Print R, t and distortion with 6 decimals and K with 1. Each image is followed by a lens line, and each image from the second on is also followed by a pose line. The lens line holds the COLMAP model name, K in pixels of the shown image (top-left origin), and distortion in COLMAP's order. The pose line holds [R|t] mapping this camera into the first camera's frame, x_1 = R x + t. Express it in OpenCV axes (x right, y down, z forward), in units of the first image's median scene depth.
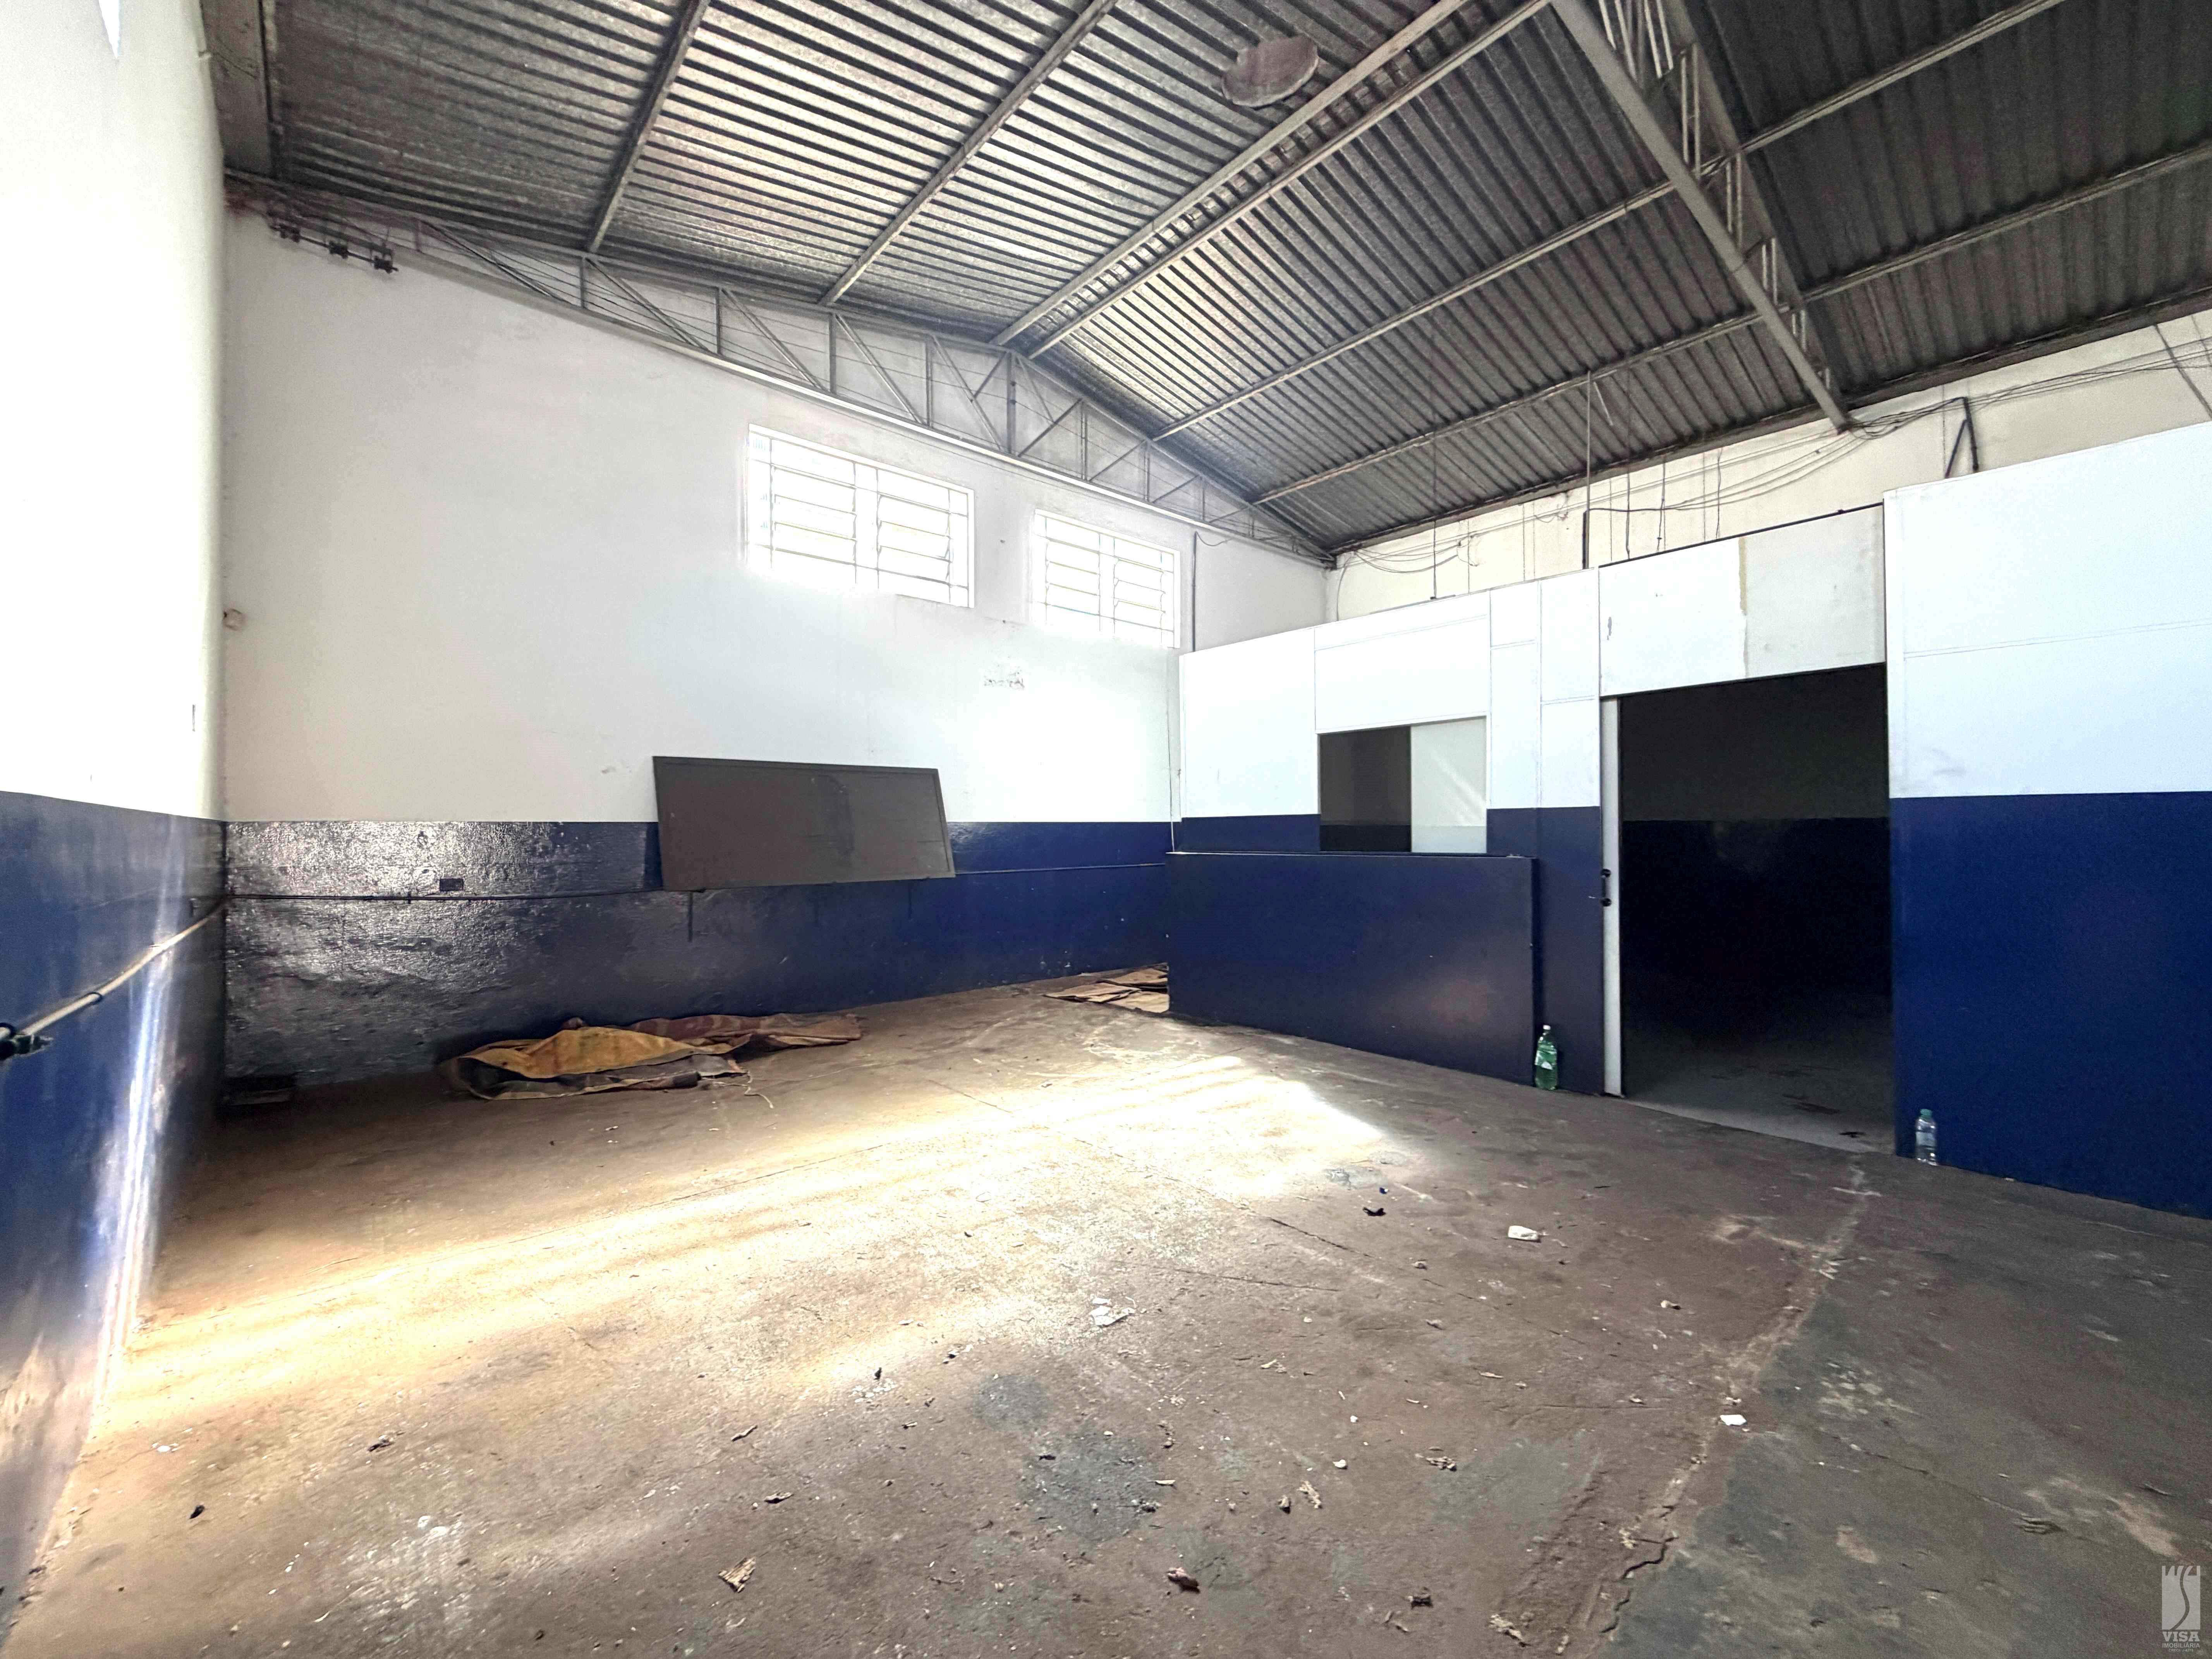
lens RADIAL K [[884.1, 0, 1093.2], [0, 884.1, 834.2], [0, 0, 1]] dist [-0.002072, -0.000037]
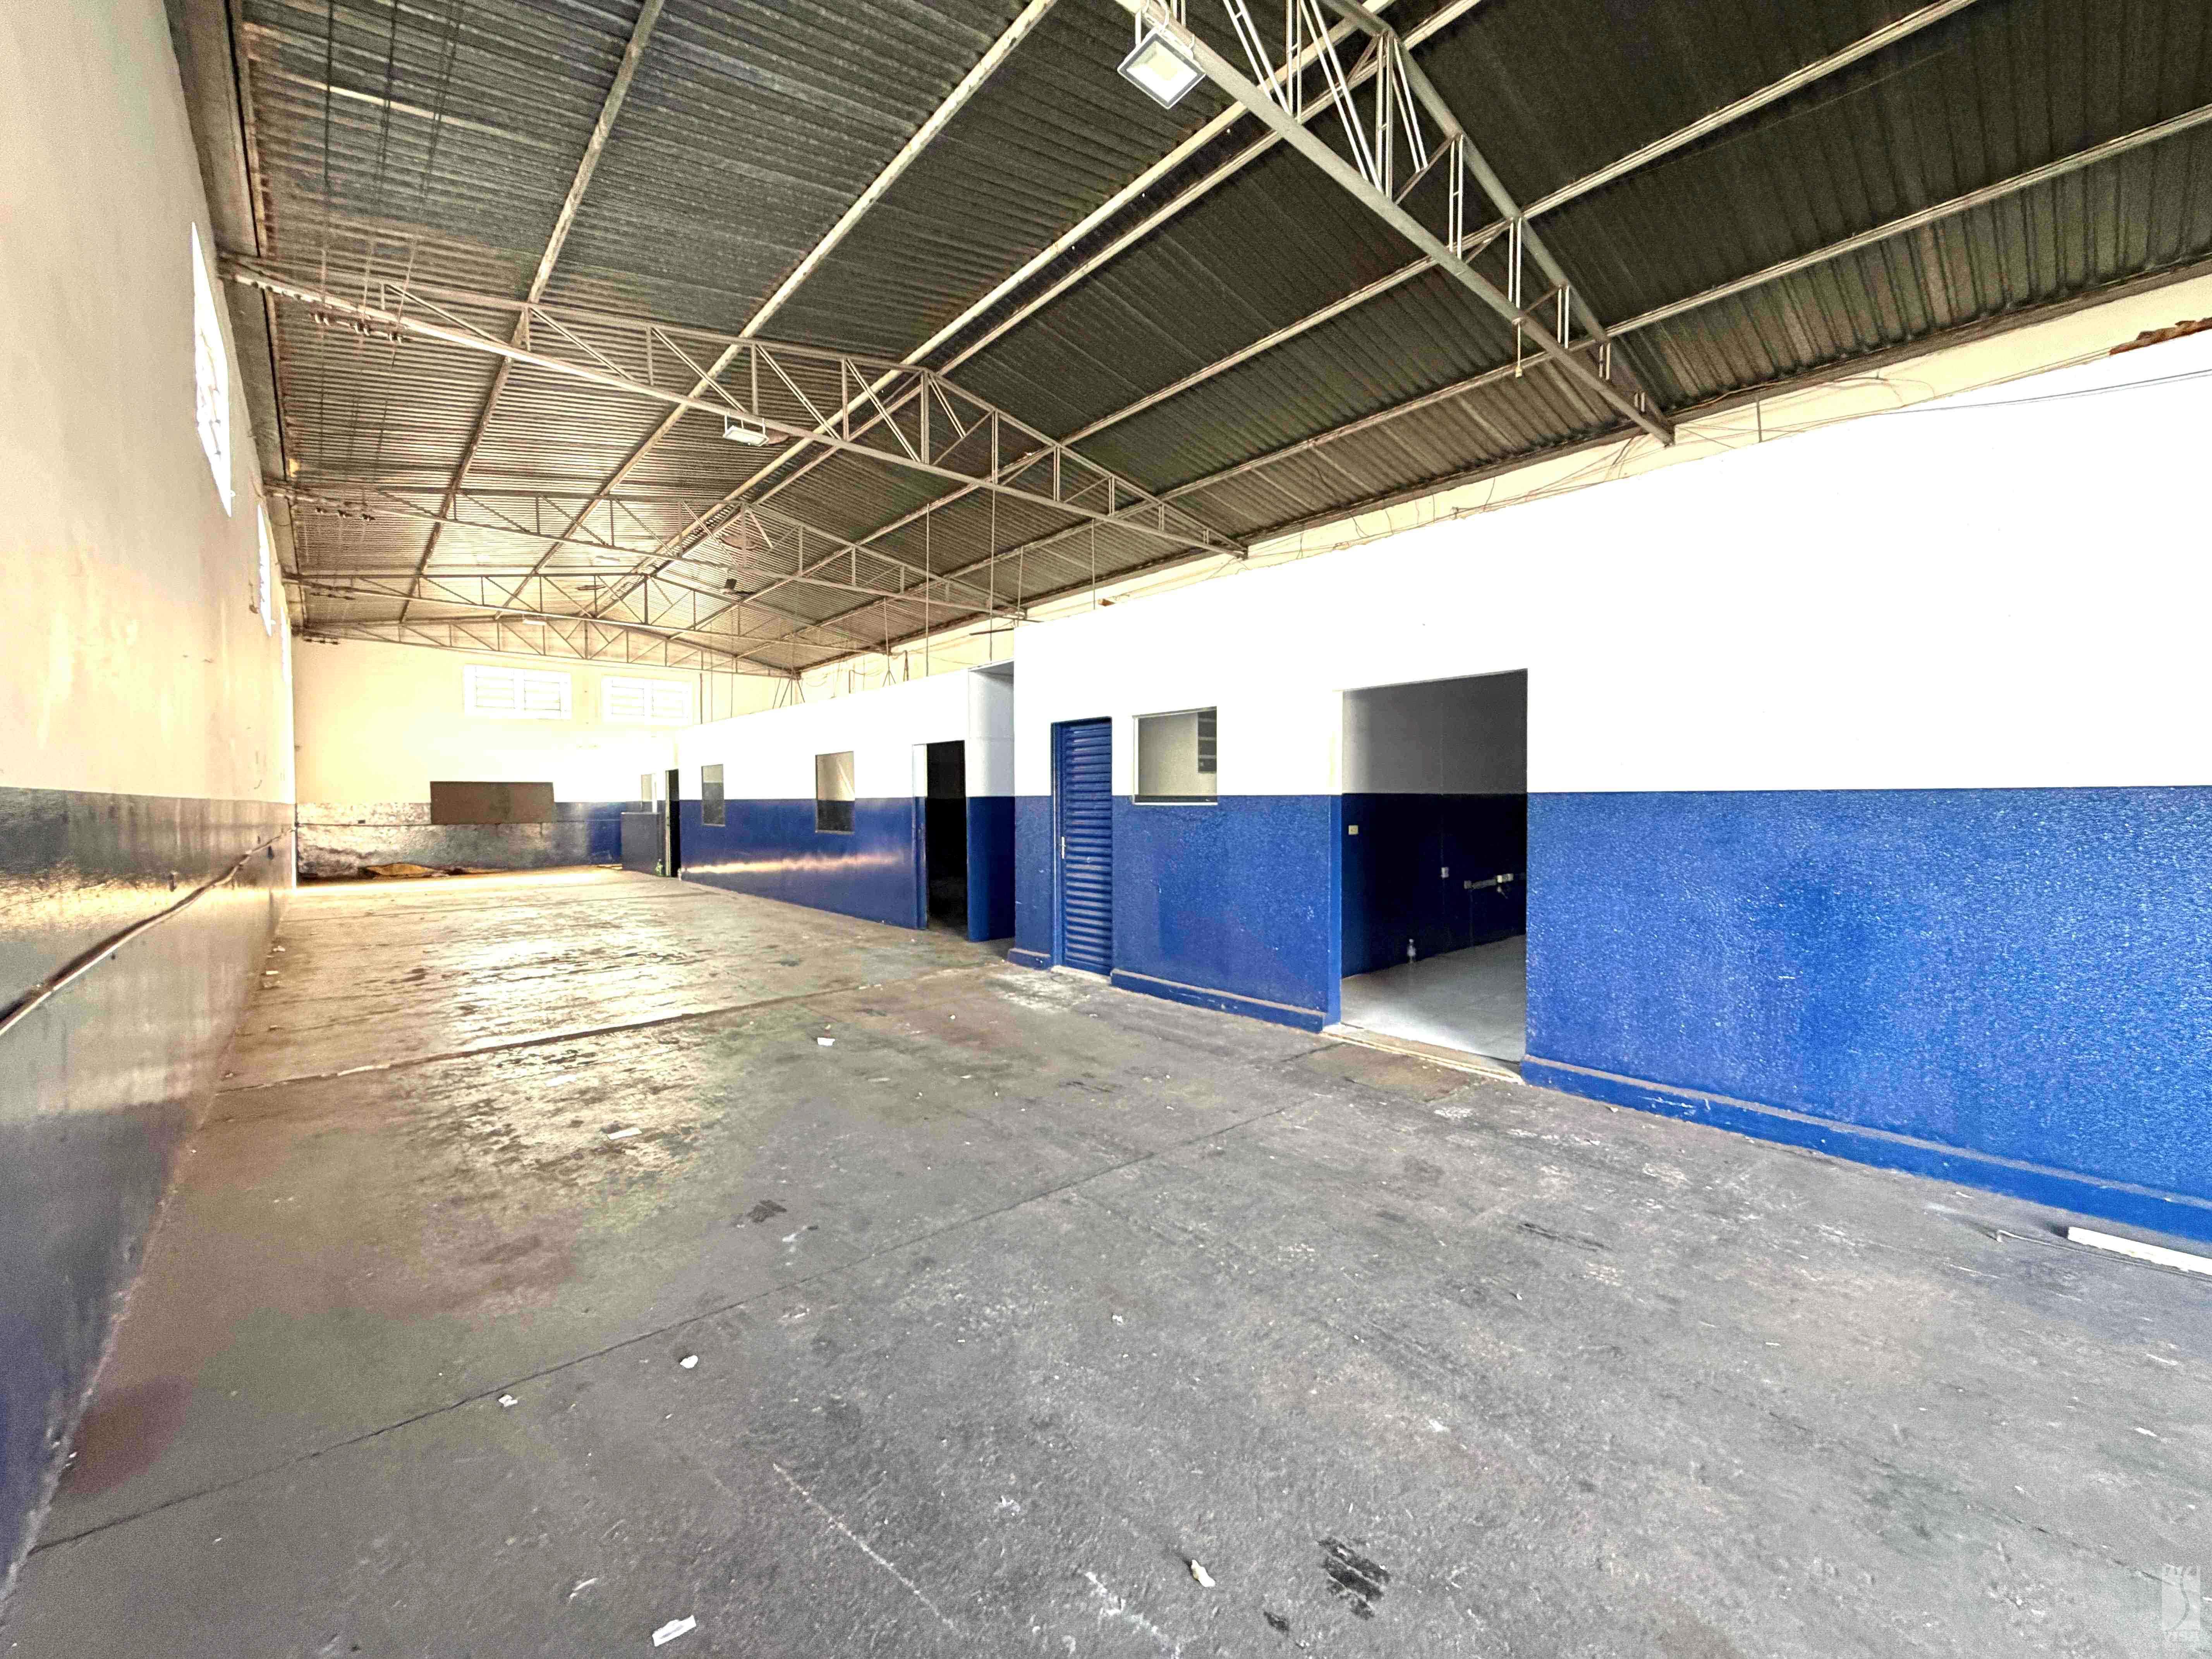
lens RADIAL K [[884.1, 0, 1087.1], [0, 884.1, 834.1], [0, 0, 1]] dist [-0.002072, -0.000037]
pose [[0.999987, 0.002205, 0.004702, 1.835559], [-0.002367, 0.999395, 0.034699, -0.015243], [-0.004623, -0.034710, 0.999387, -2.156873]]
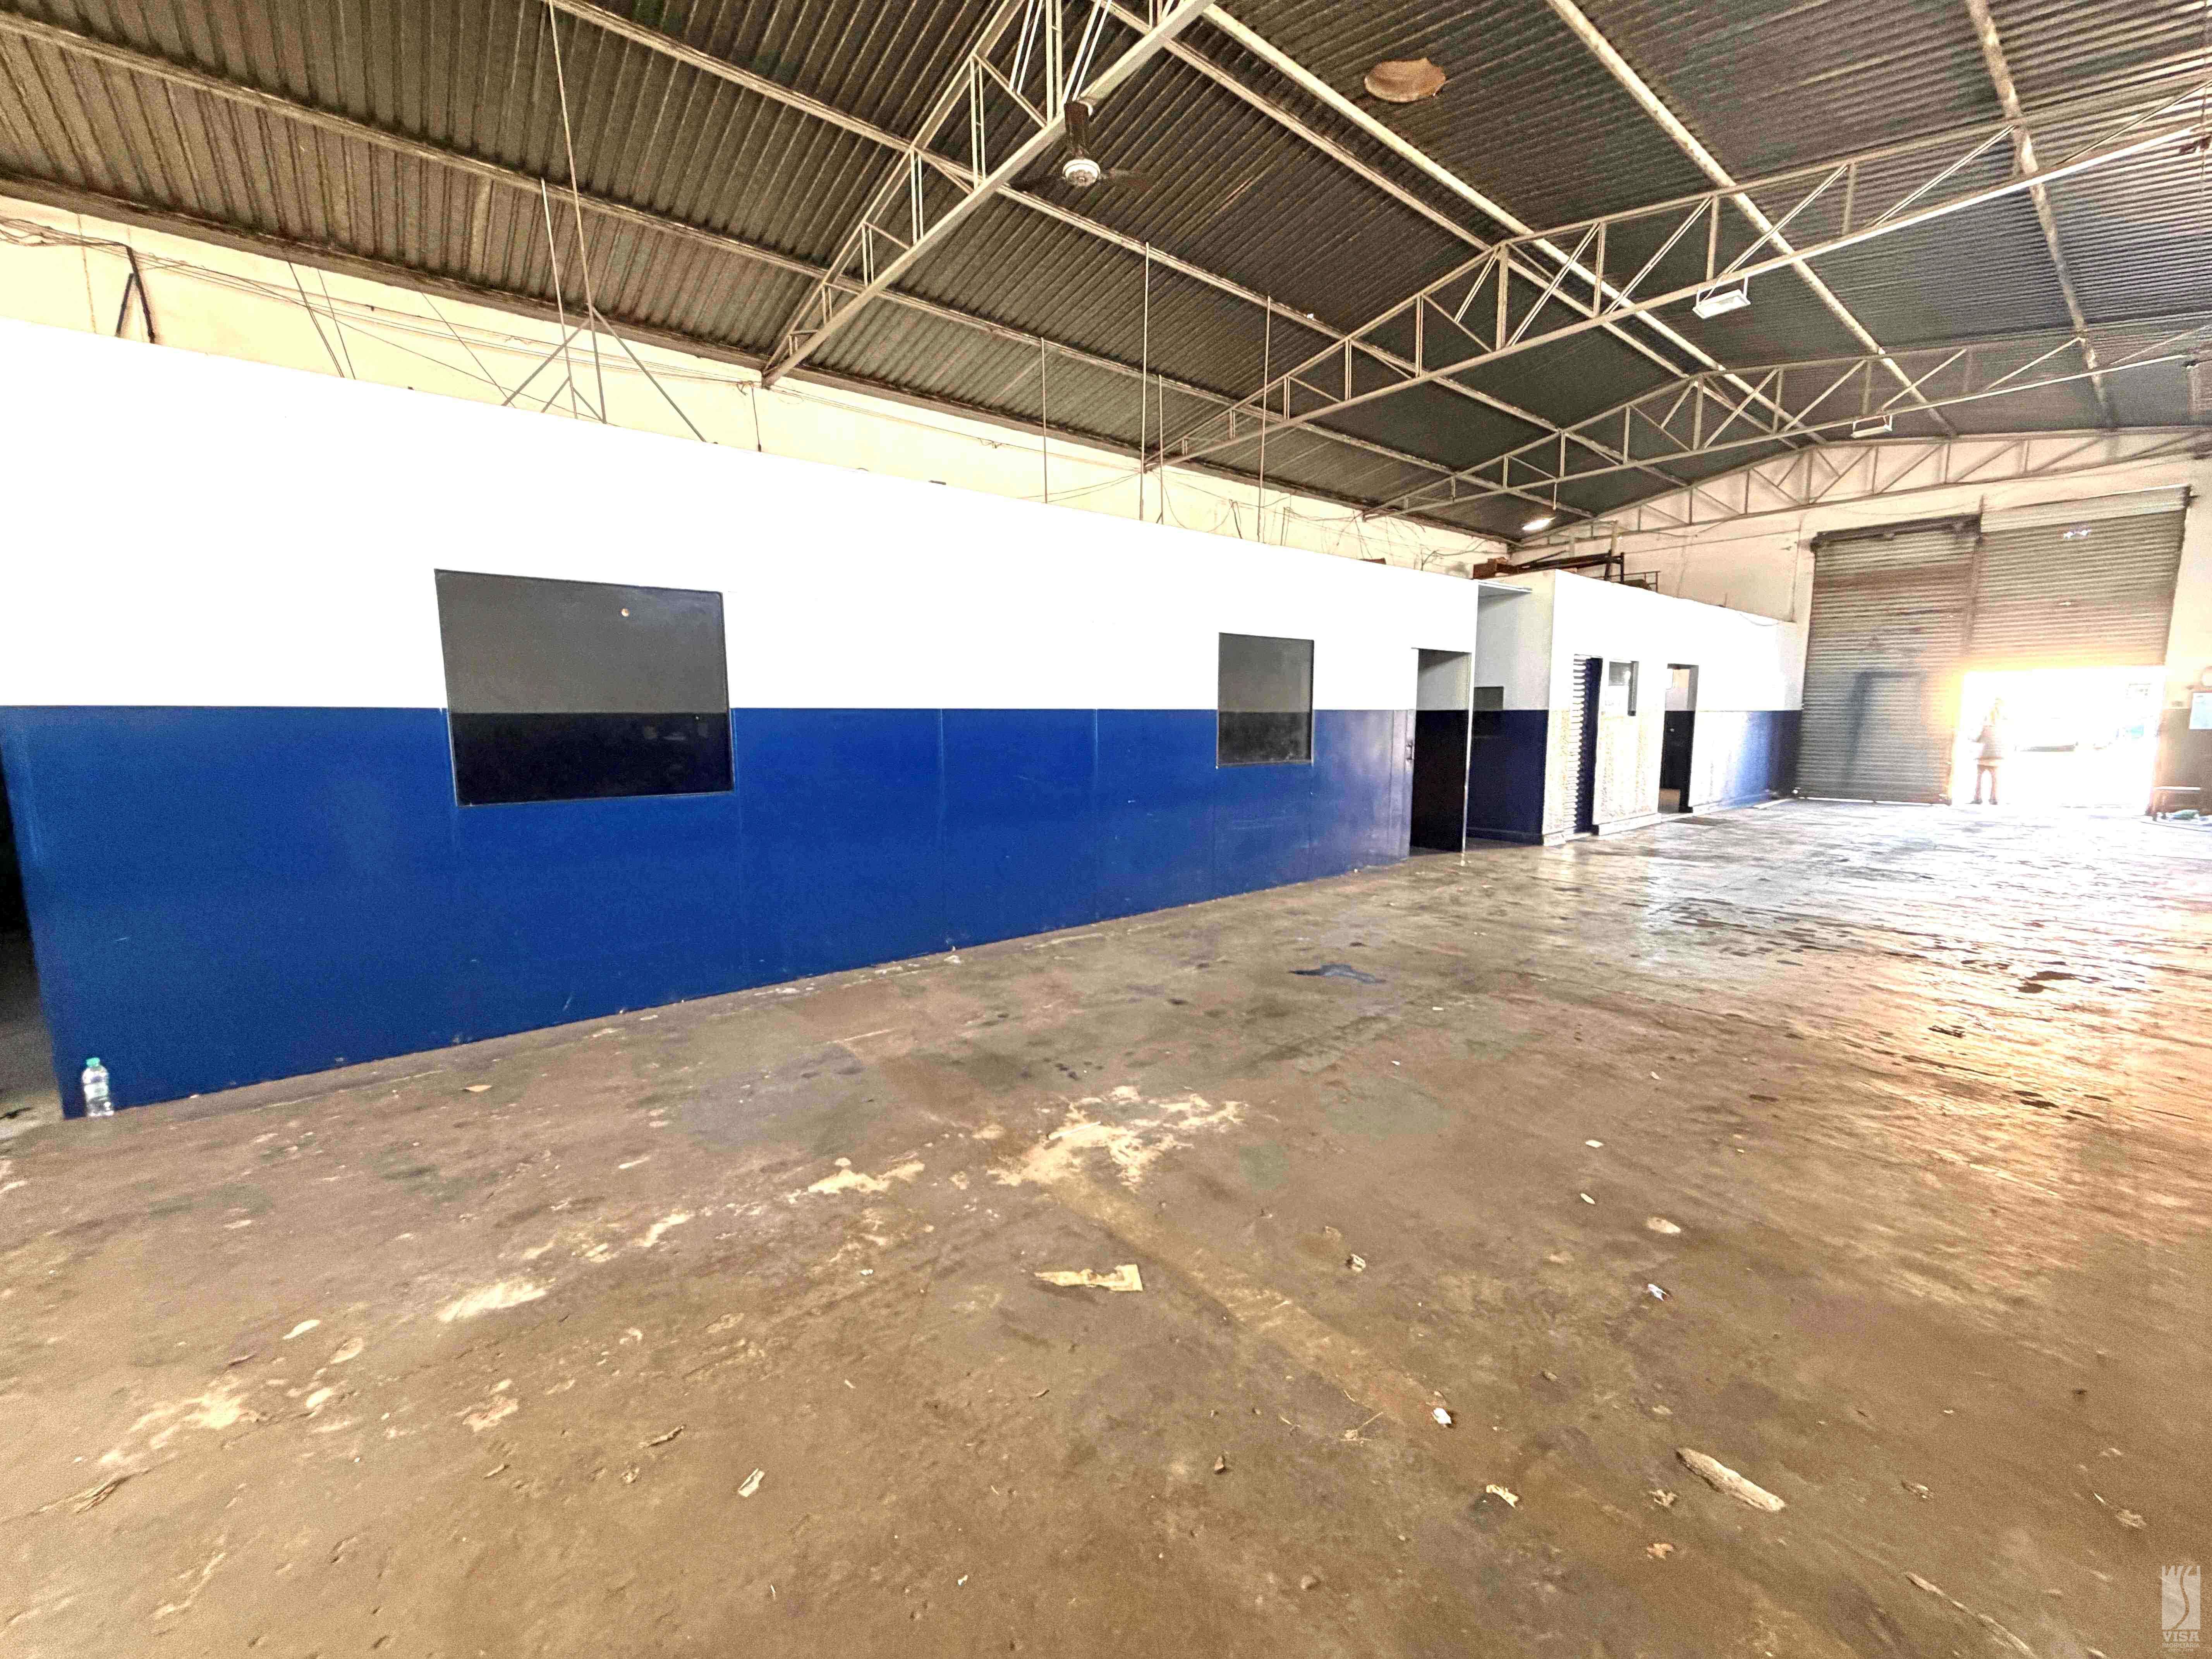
lens RADIAL K [[884.1, 0, 1110.5], [0, 884.1, 851.9], [0, 0, 1]] dist [-0.002072, -0.000037]
pose [[0.016155, -0.143728, 0.989485, 0.033944], [0.008522, 0.989598, 0.143605, -0.005649], [-0.999833, 0.006112, 0.017212, -0.018043]]
